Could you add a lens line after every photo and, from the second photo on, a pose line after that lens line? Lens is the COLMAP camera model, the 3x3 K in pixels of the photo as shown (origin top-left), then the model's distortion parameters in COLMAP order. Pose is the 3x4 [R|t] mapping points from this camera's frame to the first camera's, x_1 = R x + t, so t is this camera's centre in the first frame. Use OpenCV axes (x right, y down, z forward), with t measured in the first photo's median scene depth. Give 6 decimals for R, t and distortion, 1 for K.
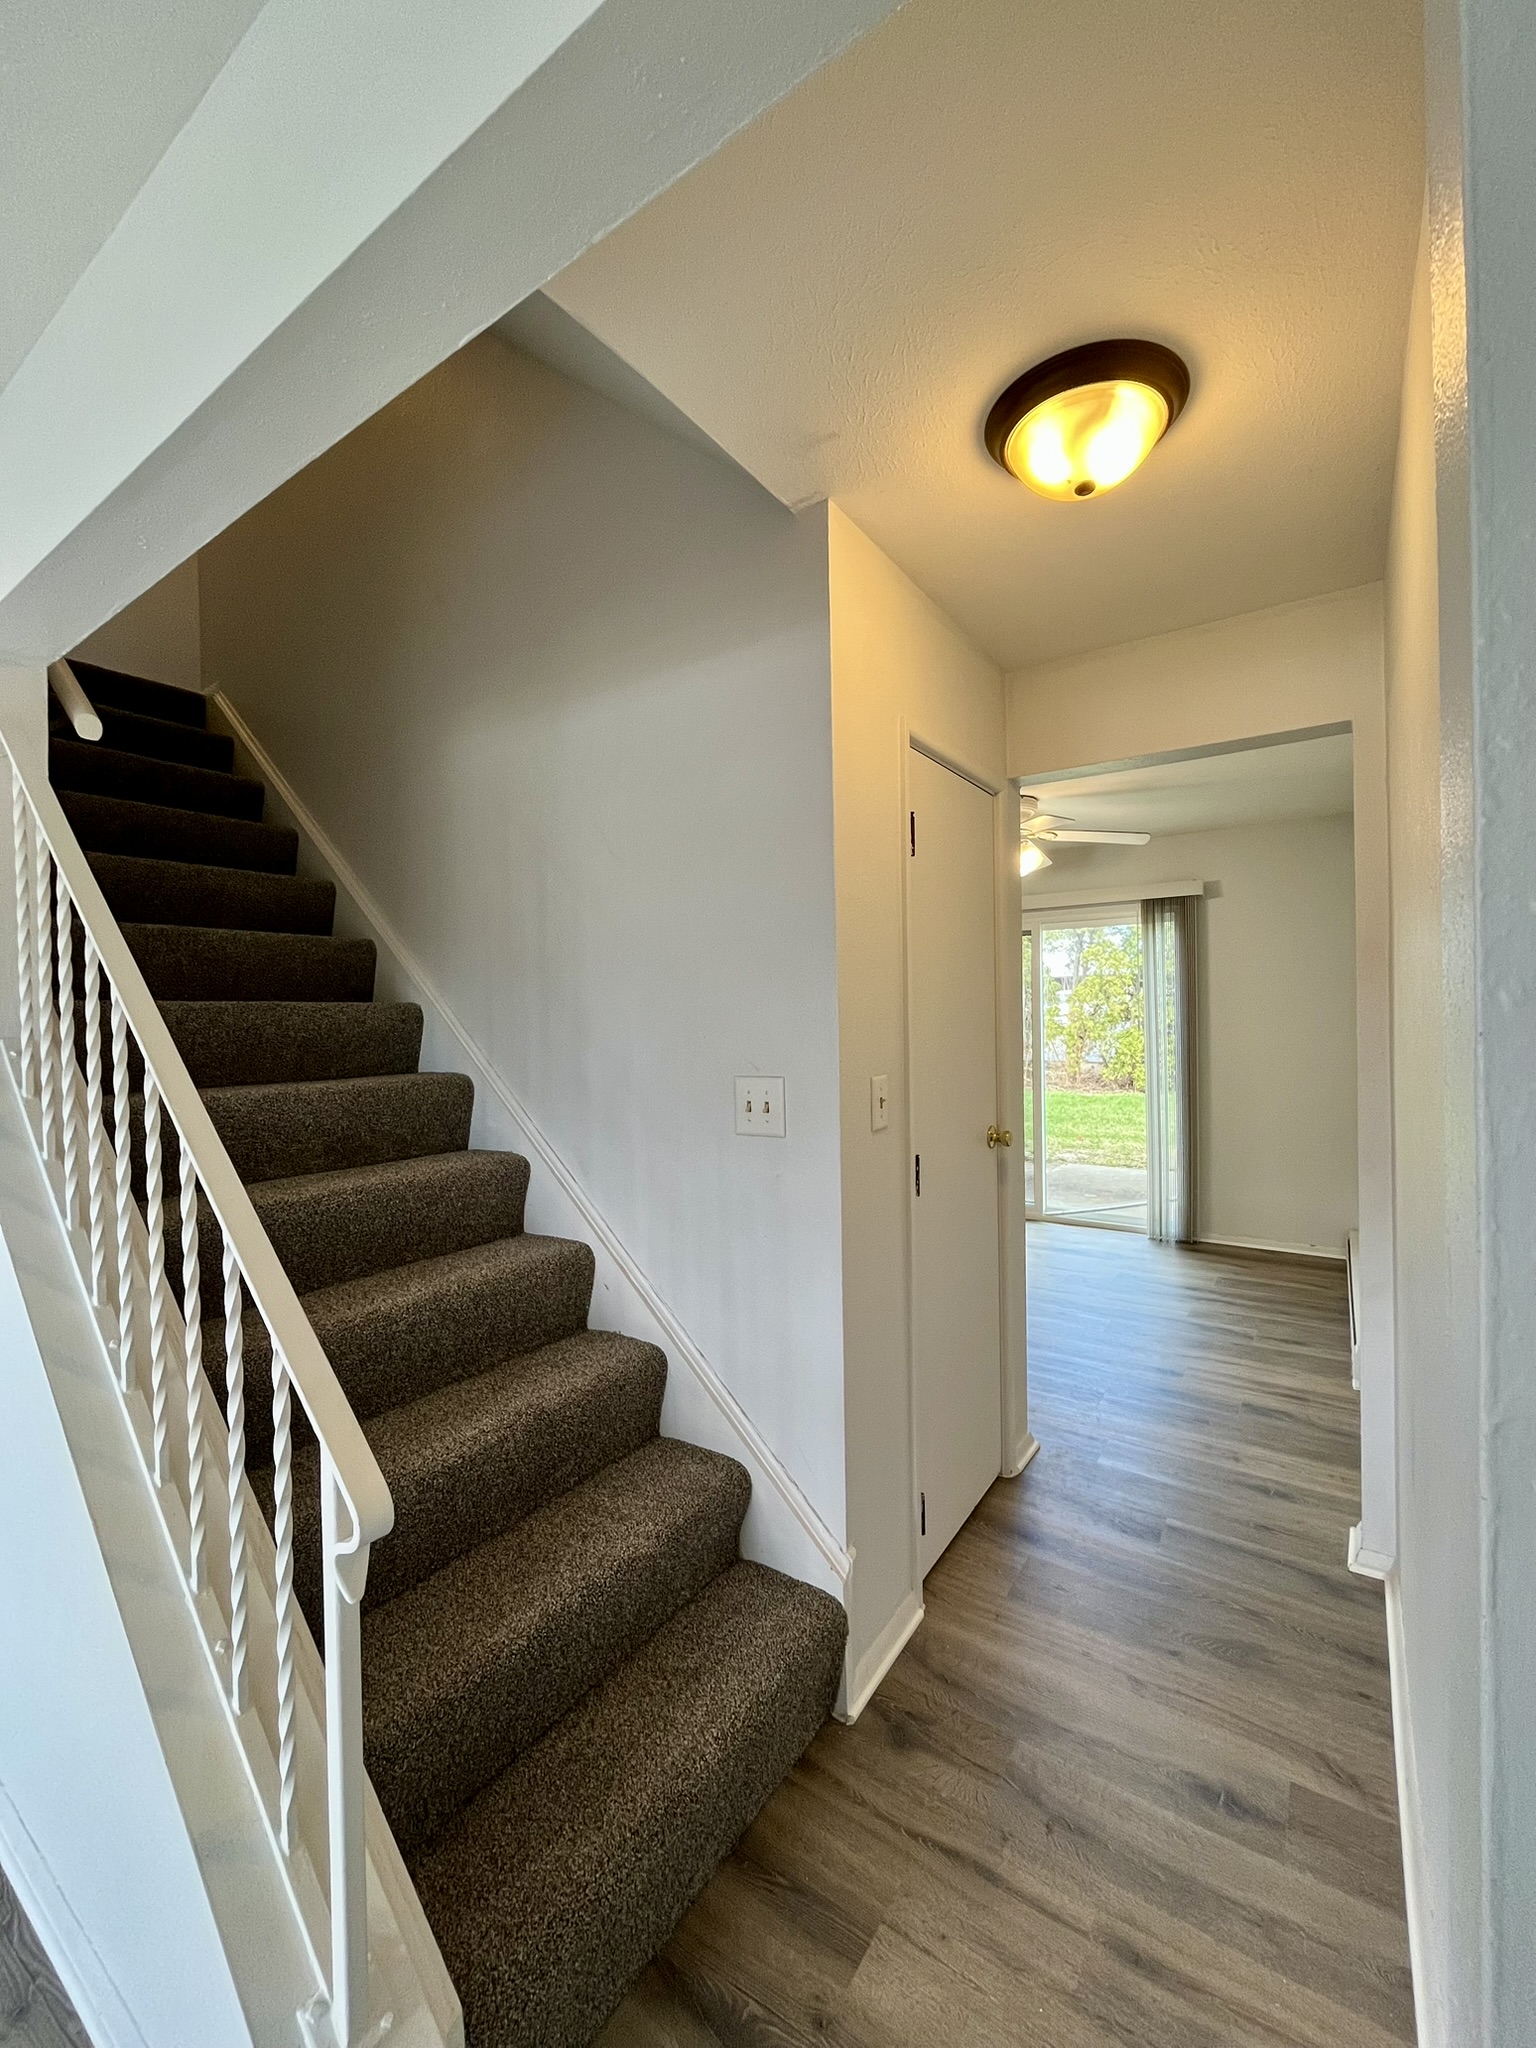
lens RADIAL K [[820.9, 0, 768.0], [0, 820.9, 1024.0], [0, 0, 1]] dist [0.001017, 0.000026]
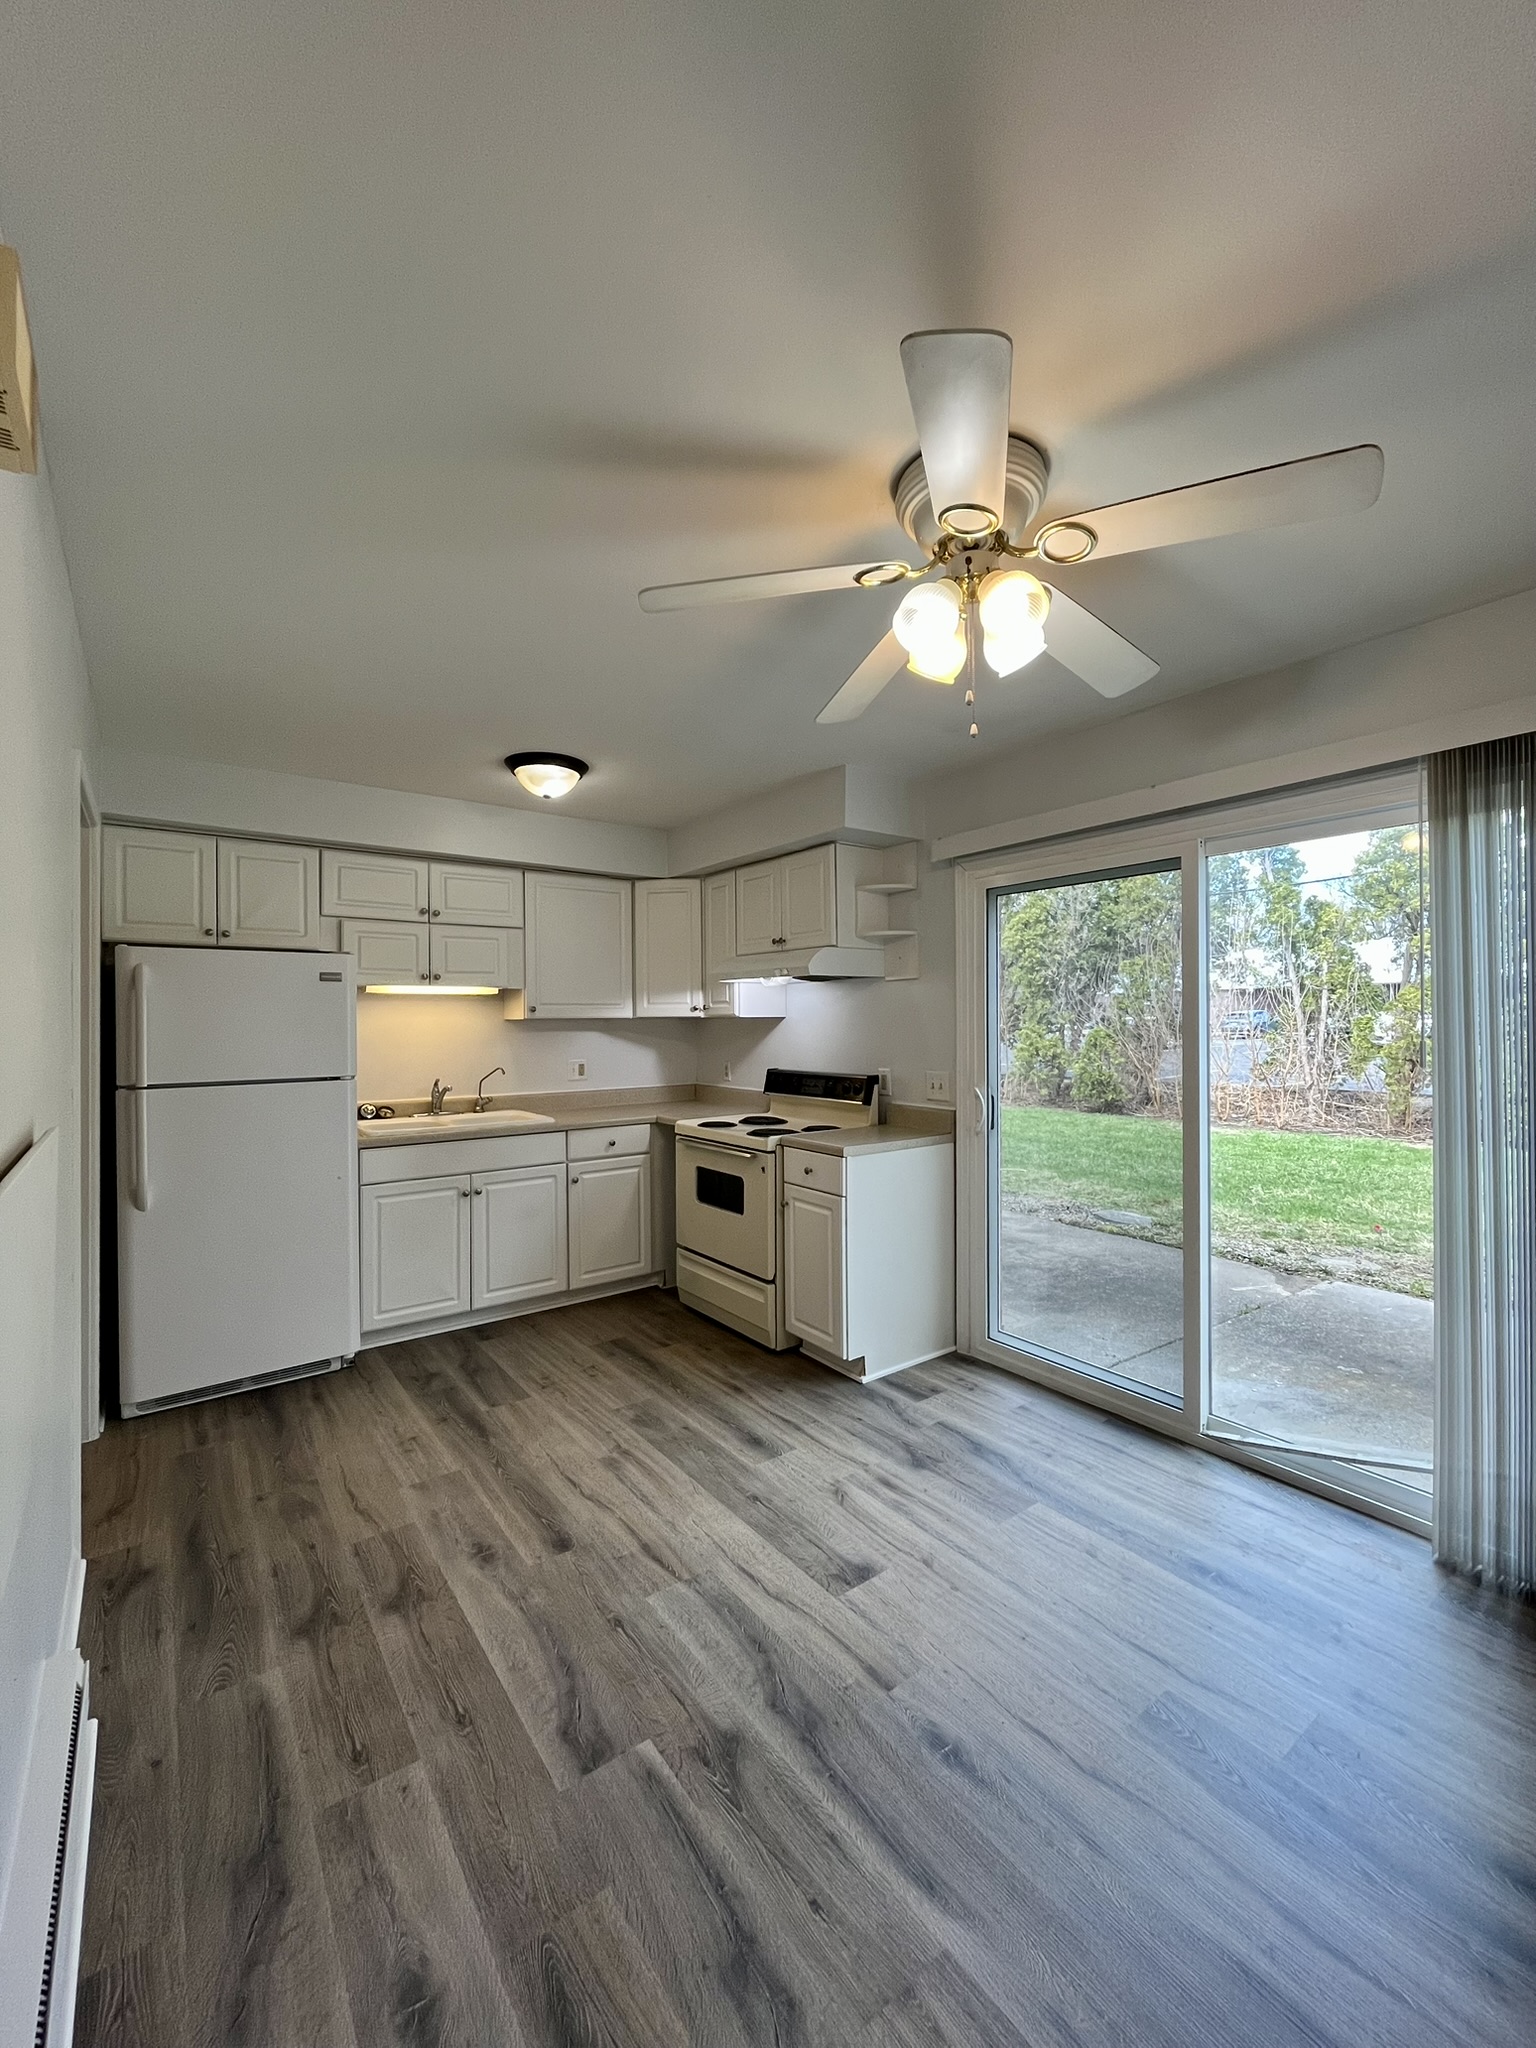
lens RADIAL K [[834.4, 0, 768.0], [0, 834.4, 1024.0], [0, 0, 1]] dist [0.000758, 0.000007]
pose [[0.948010, 0.029073, -0.316910, 0.268241], [-0.028954, 0.999568, 0.005084, -0.012719], [0.316921, 0.004356, 0.948442, 0.485183]]
